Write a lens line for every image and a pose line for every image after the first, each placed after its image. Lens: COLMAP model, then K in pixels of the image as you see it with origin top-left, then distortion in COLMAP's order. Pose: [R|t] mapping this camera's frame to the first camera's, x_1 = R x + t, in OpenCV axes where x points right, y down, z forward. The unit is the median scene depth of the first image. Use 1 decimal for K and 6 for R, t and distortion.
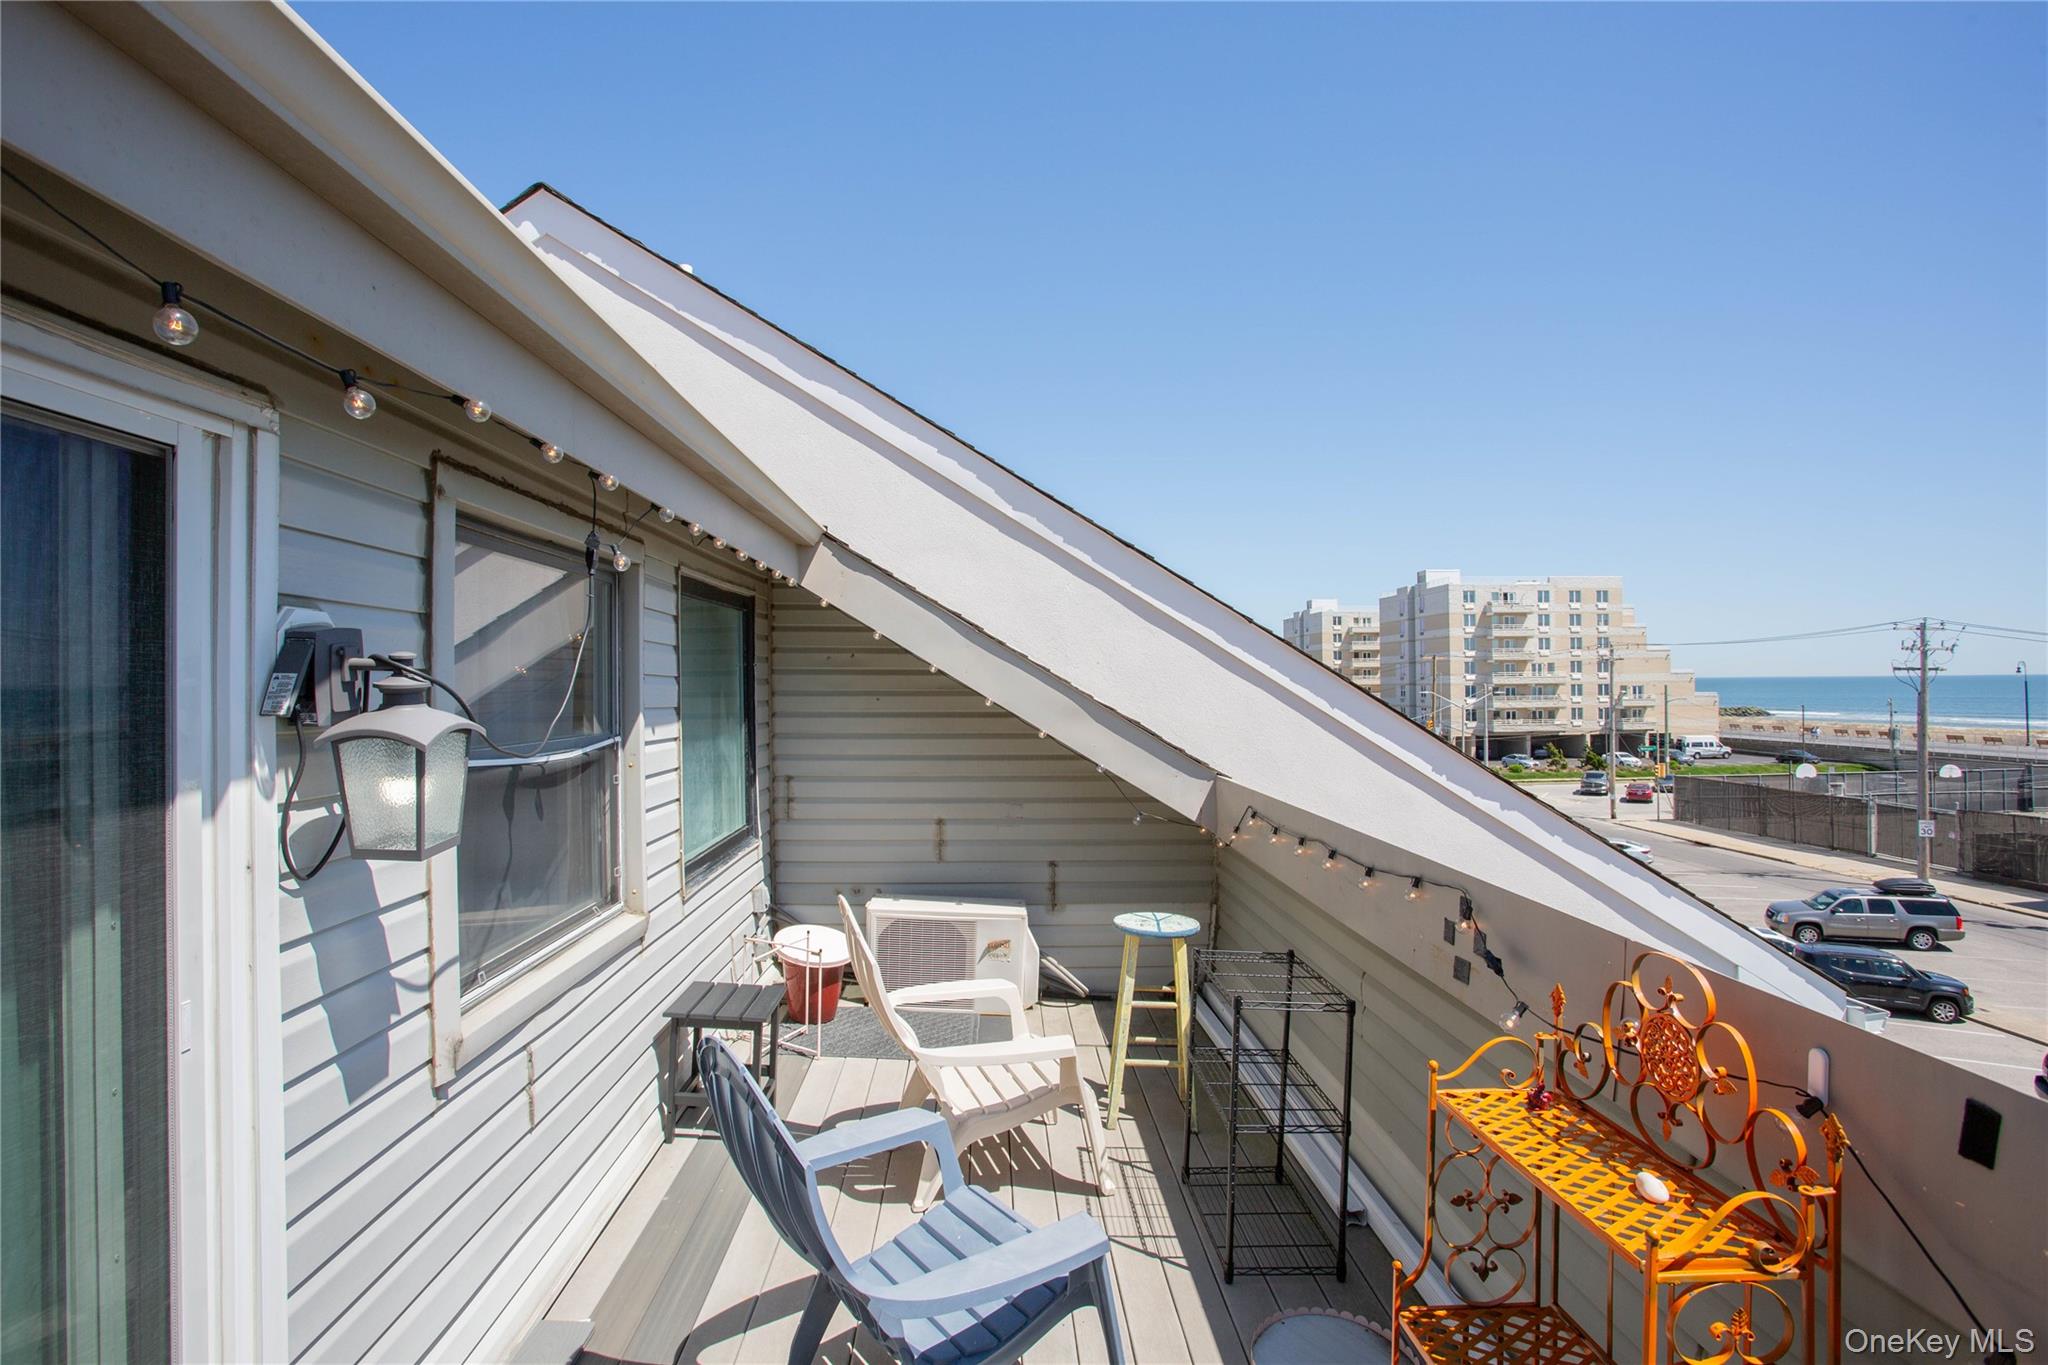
lens RADIAL K [[999.2, 0, 1025.4], [0, 999.2, 671.6], [0, 0, 1]] dist [-0.064541, 0.028352]
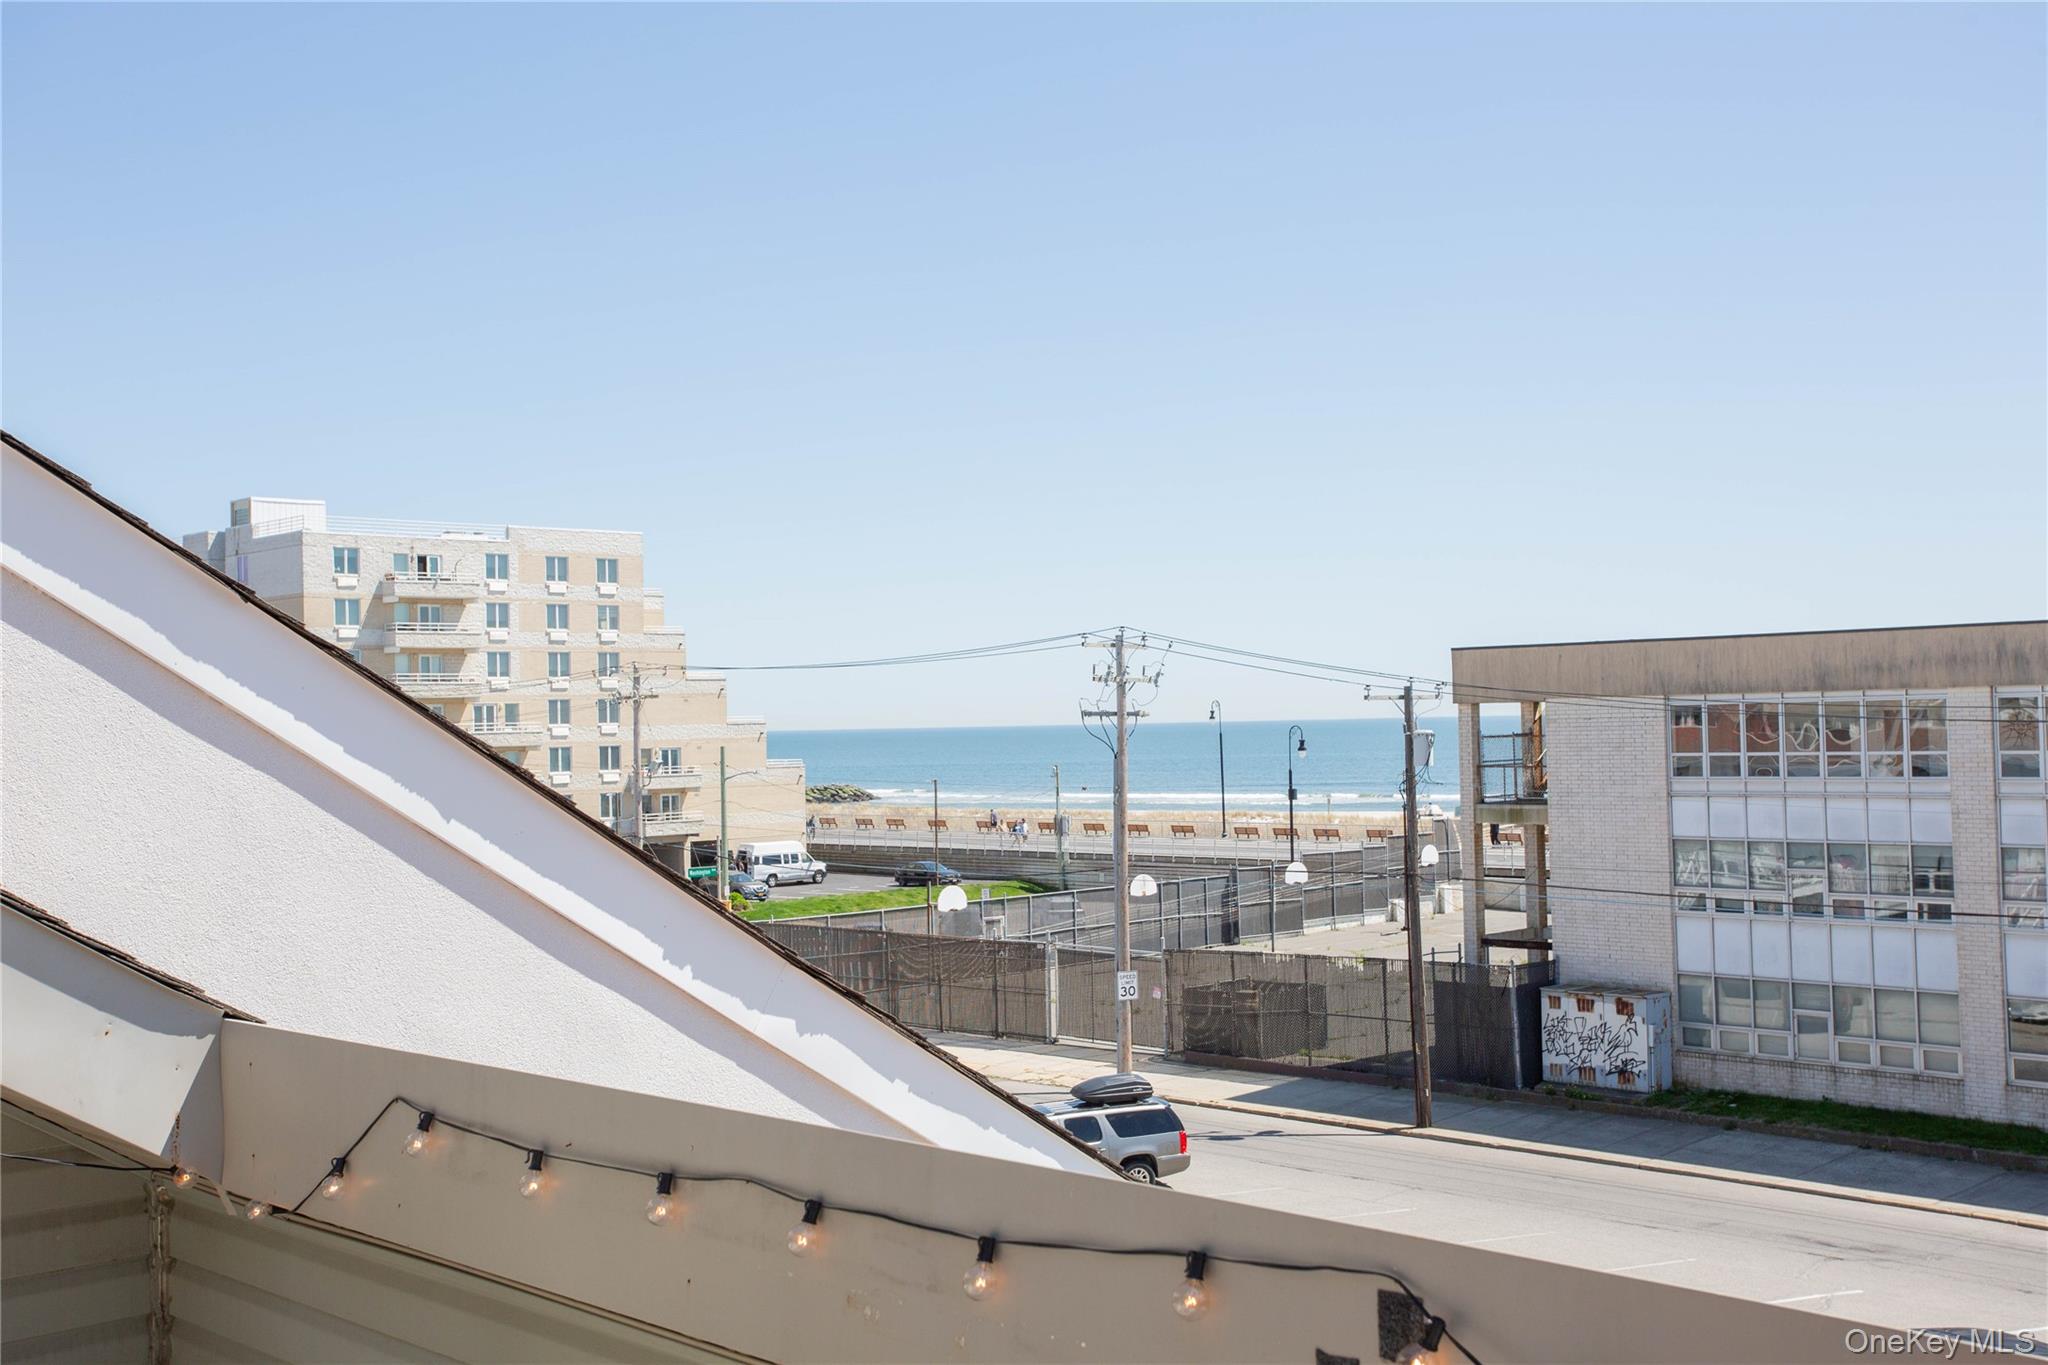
lens RADIAL K [[2224.8, 0, 1028.8], [0, 2224.8, 648.7], [0, 0, 1]] dist [0.049212, 0.000000]
pose [[0.748042, 0.015759, 0.663465, -0.117427], [0.006606, 0.999492, -0.031190, -0.002694], [-0.663619, 0.027714, 0.747557, 0.172762]]
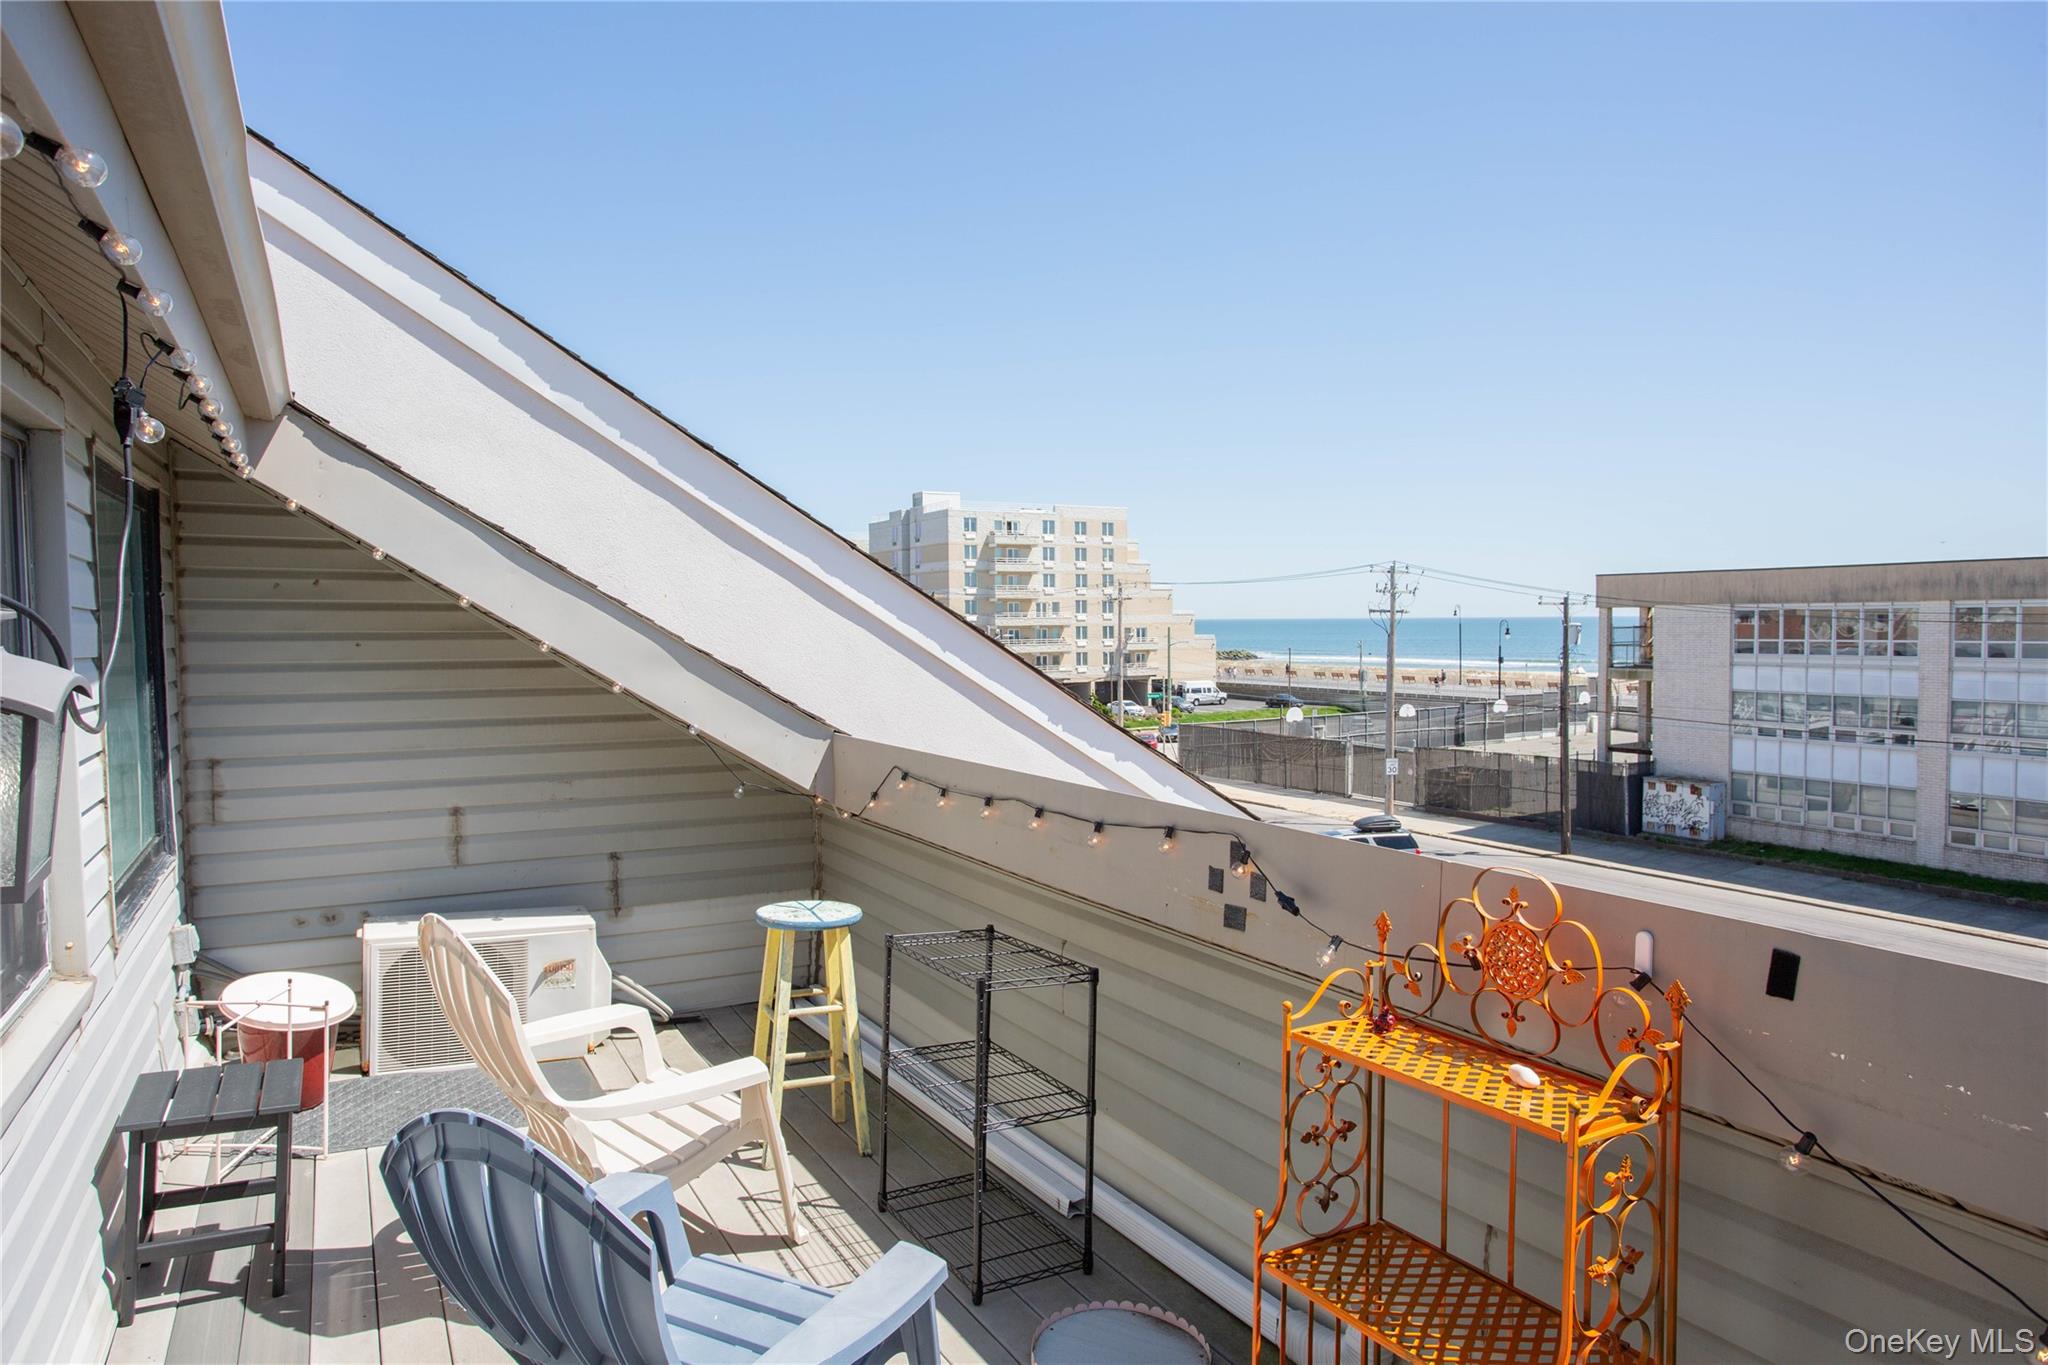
lens RADIAL K [[1249.4, 0, 1030.9], [0, 1249.4, 664.7], [0, 0, 1]] dist [-0.041489, 0.027089]
pose [[0.889173, -0.014541, 0.457339, -0.121363], [-0.005316, 0.999099, 0.042101, 0.002455], [-0.457539, -0.039866, 0.888295, 0.006548]]
